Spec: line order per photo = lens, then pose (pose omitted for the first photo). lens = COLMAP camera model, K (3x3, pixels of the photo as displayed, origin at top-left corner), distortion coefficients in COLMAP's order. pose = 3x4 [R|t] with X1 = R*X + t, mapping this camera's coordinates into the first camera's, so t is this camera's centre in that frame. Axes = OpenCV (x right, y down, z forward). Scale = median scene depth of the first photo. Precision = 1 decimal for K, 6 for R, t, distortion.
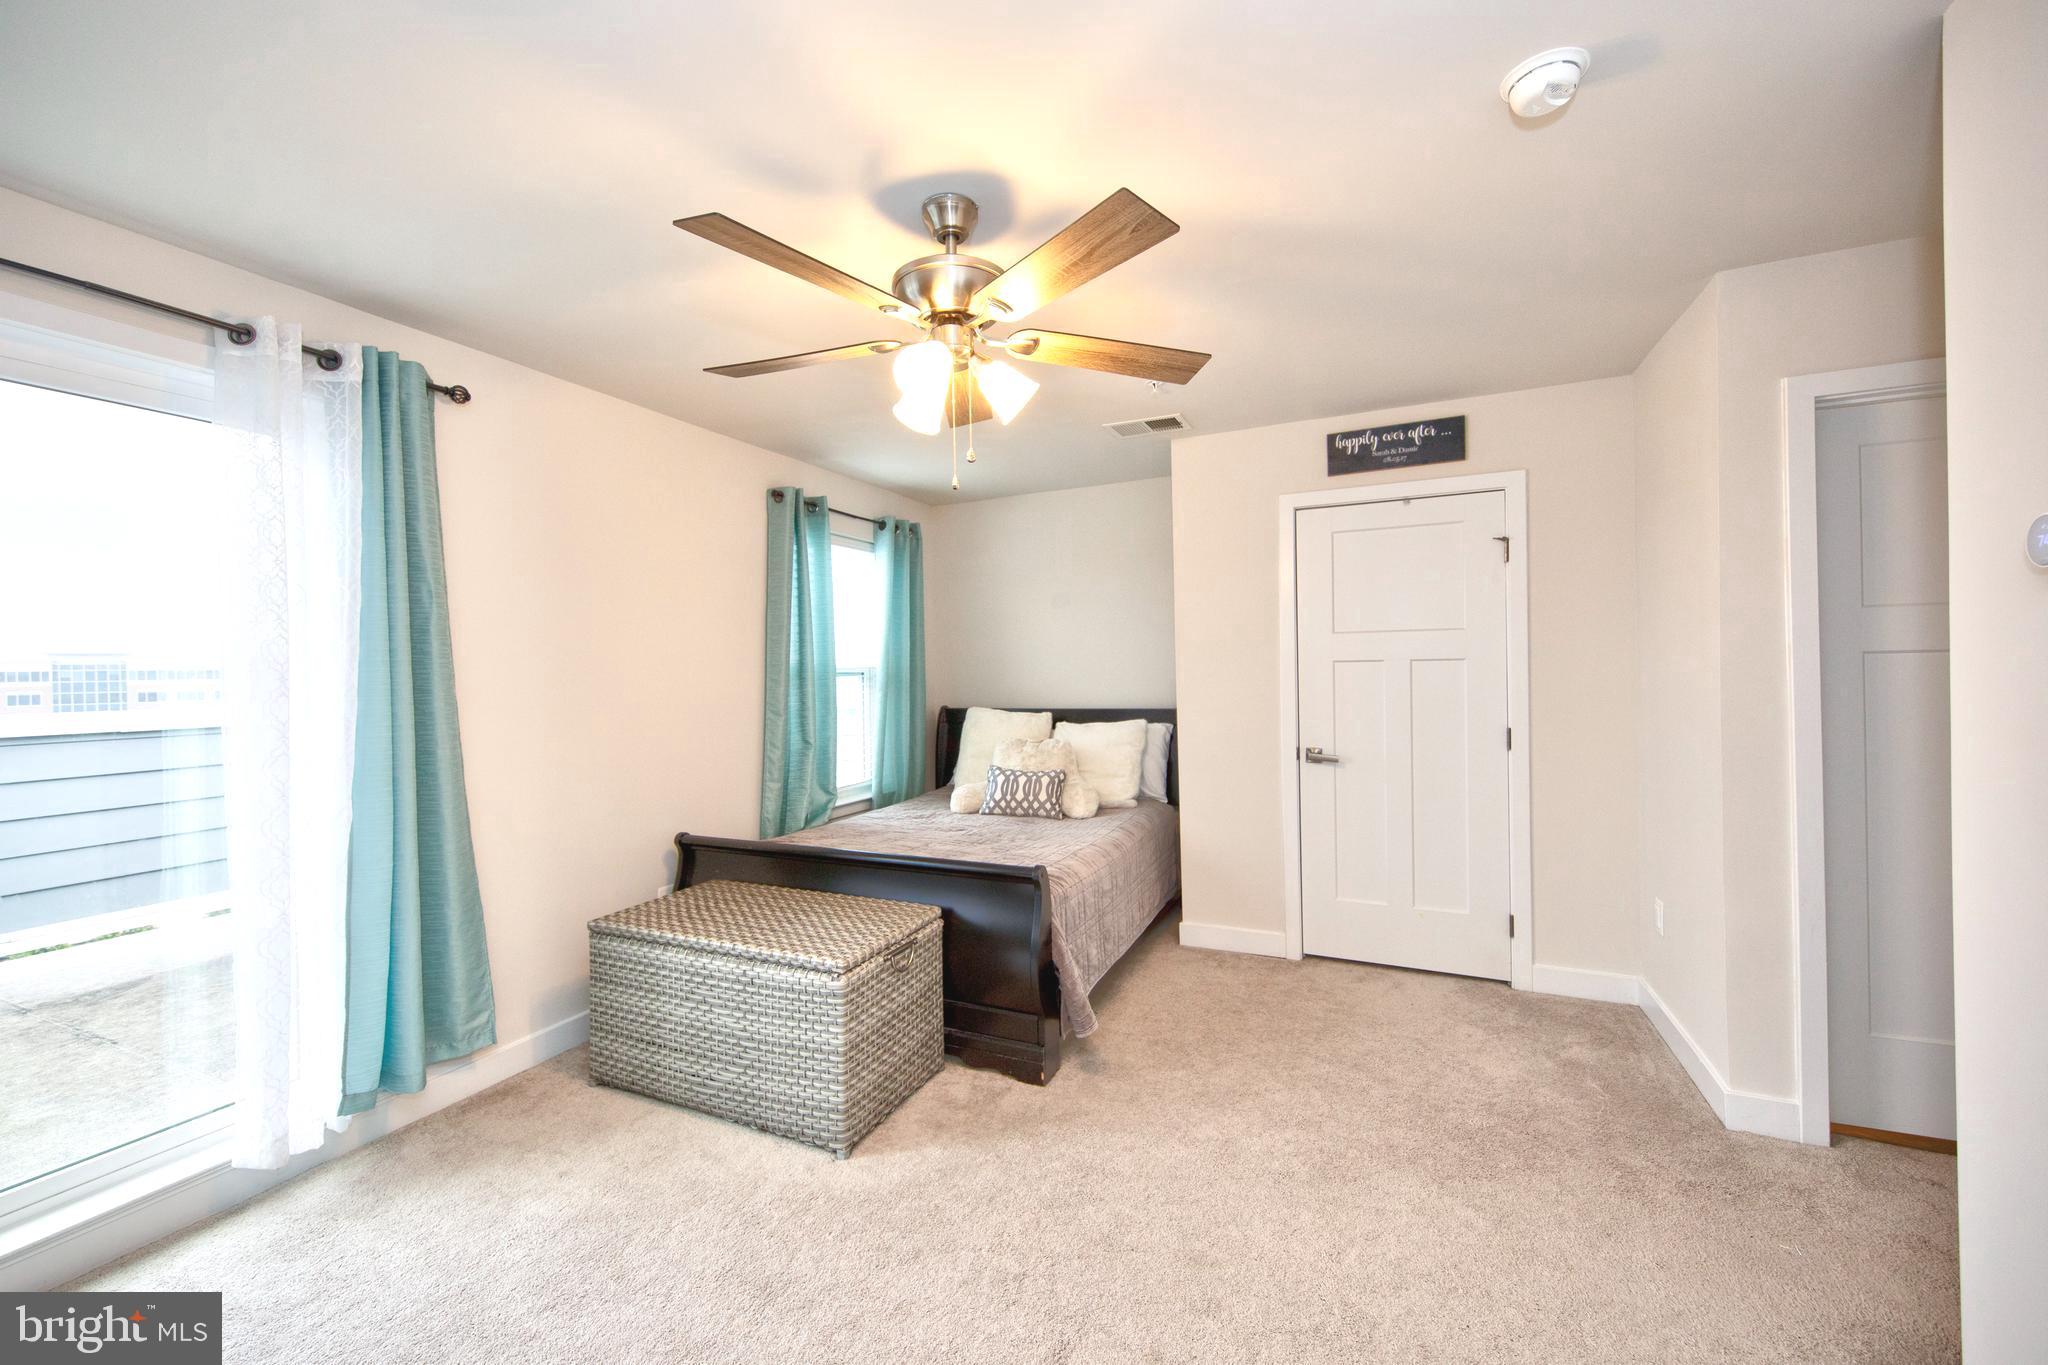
lens RADIAL K [[784.0, 0, 1024.4], [0, 784.0, 678.2], [0, 0, 1]] dist [0.000090, 0.000010]
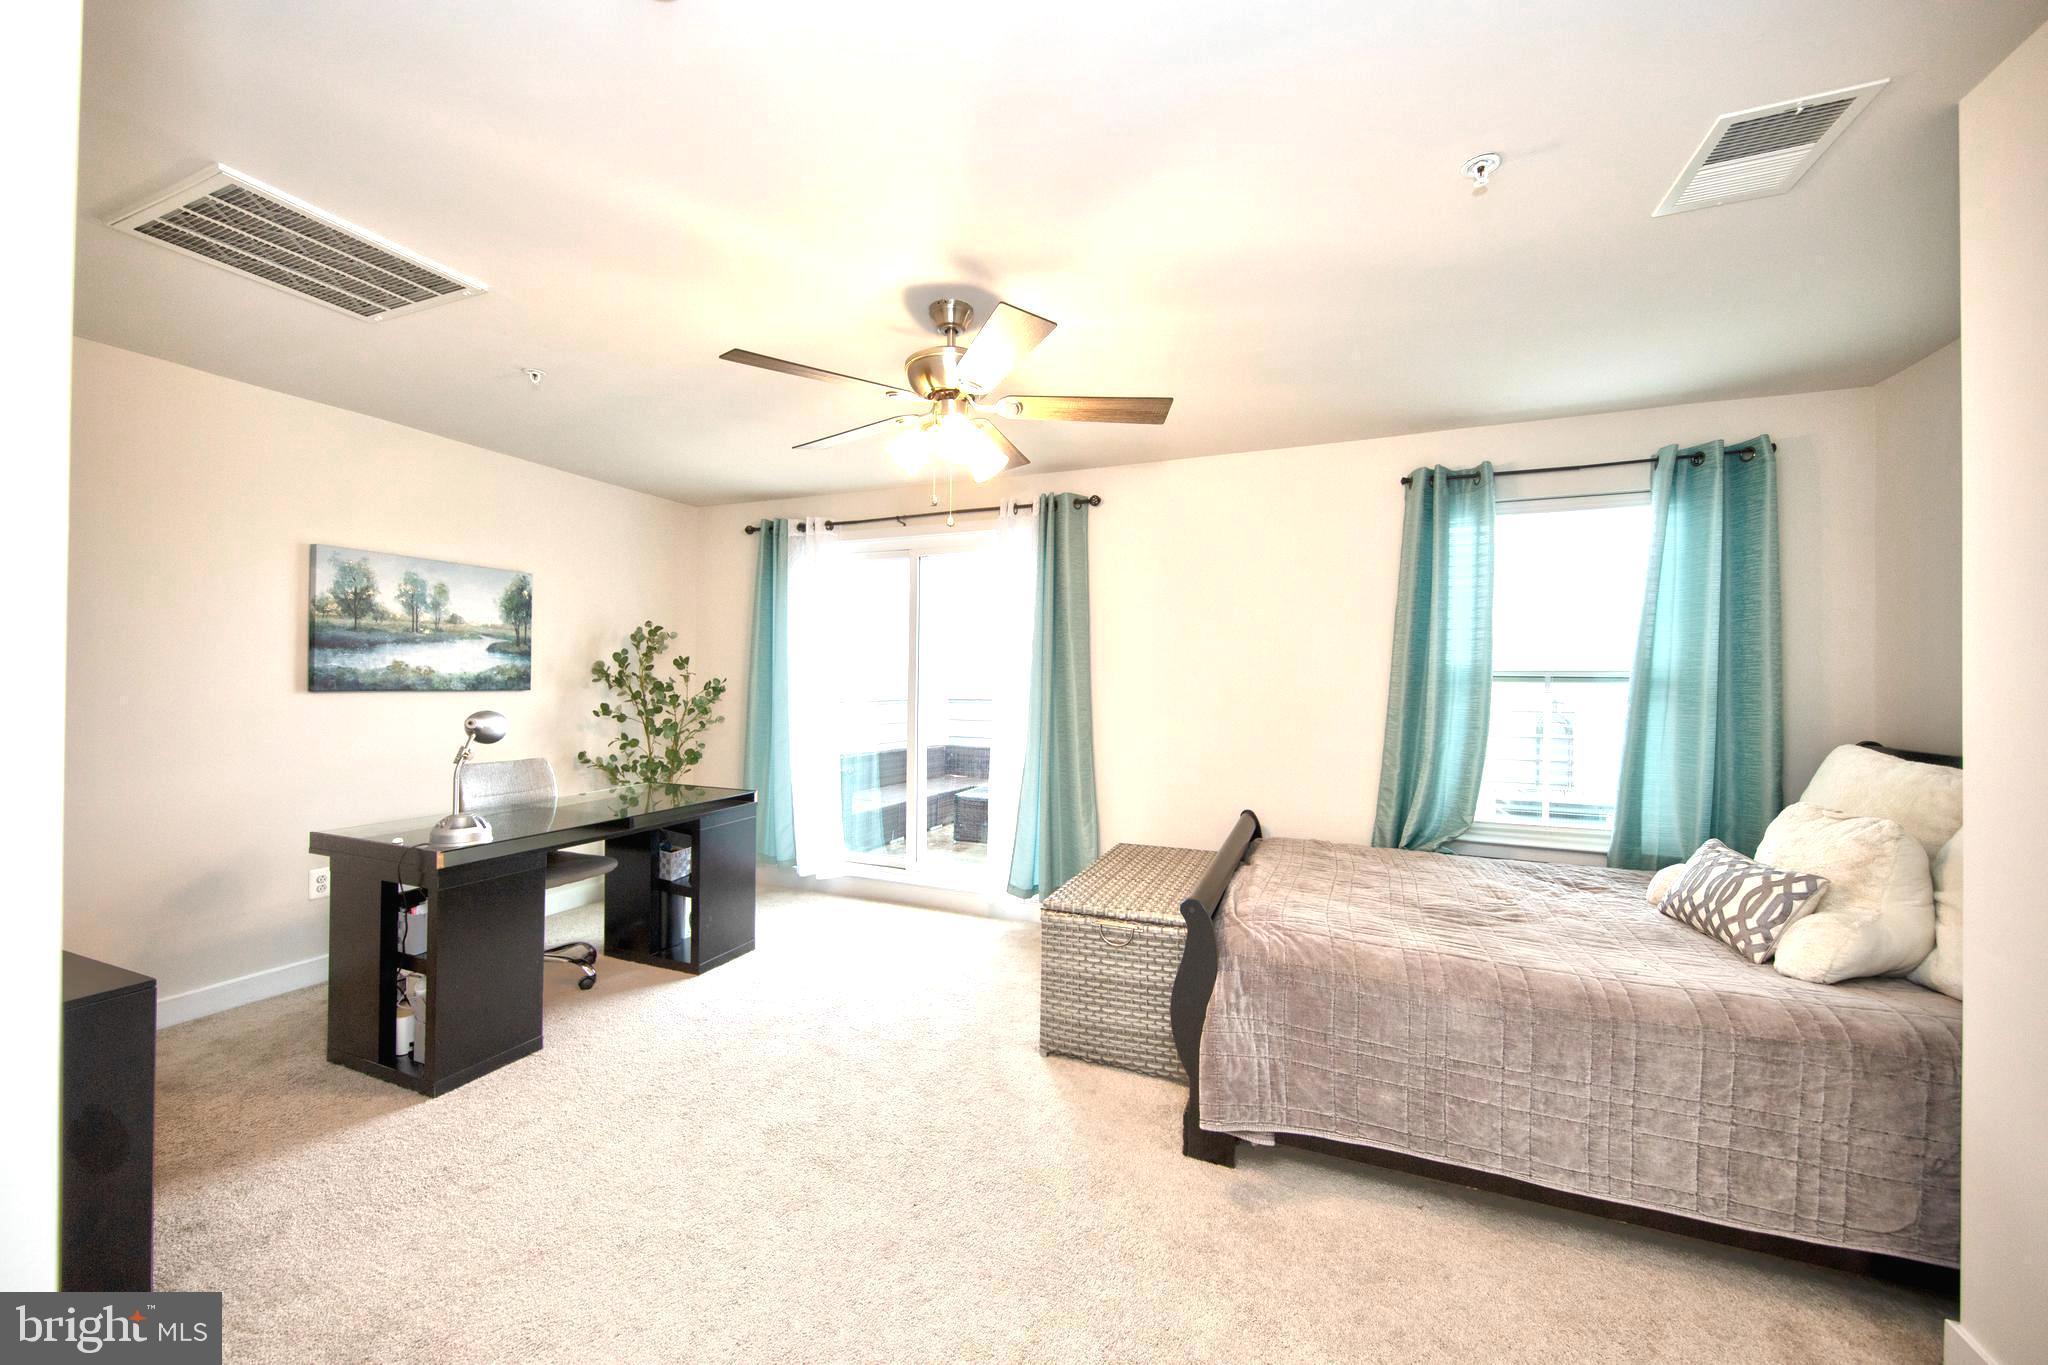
lens RADIAL K [[760.2, 0, 1024.0], [0, 760.2, 682.5], [0, 0, 1]] dist [-0.000421, -0.000107]
pose [[0.037112, 0.022938, -0.999048, 0.878084], [-0.017021, 0.999606, 0.022319, -0.014539], [0.999166, 0.016176, 0.037488, 0.818938]]
